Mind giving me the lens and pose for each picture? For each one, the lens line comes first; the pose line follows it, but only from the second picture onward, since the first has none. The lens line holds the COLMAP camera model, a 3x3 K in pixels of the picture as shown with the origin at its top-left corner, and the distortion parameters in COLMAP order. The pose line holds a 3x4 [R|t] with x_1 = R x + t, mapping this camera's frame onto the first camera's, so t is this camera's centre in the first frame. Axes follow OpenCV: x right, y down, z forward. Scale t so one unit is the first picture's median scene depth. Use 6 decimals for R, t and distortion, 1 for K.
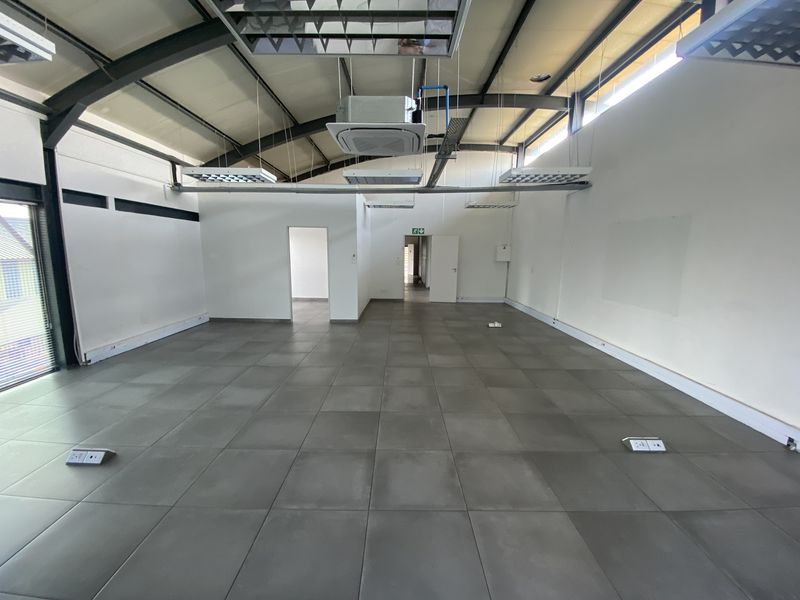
lens RADIAL K [[323.6, 0, 398.4], [0, 323.6, 299.1], [0, 0, 1]] dist [-0.008666, -0.008392]
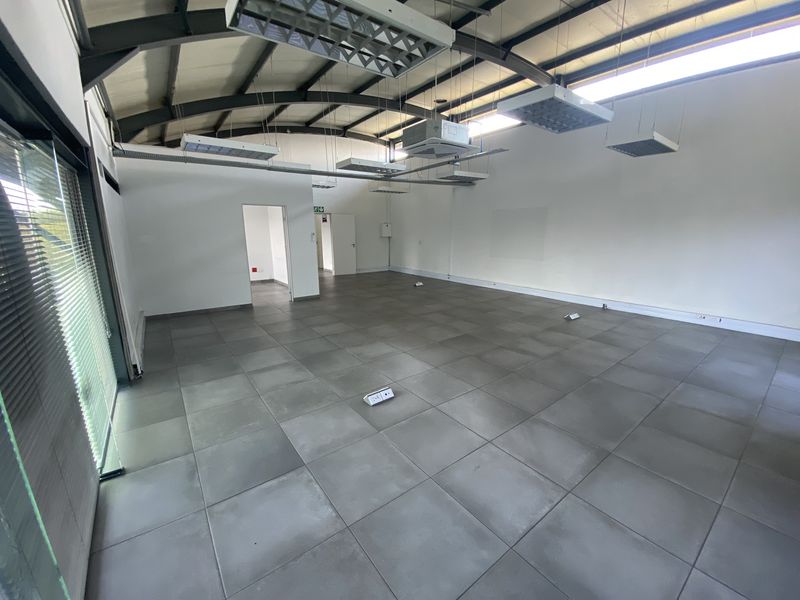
lens RADIAL K [[323.6, 0, 394.9], [0, 323.6, 301.3], [0, 0, 1]] dist [-0.008666, -0.008392]
pose [[0.798971, -0.143749, 0.583937, -0.582111], [0.099234, 0.989214, 0.107739, -0.004281], [-0.593126, -0.028134, 0.804618, -0.021074]]
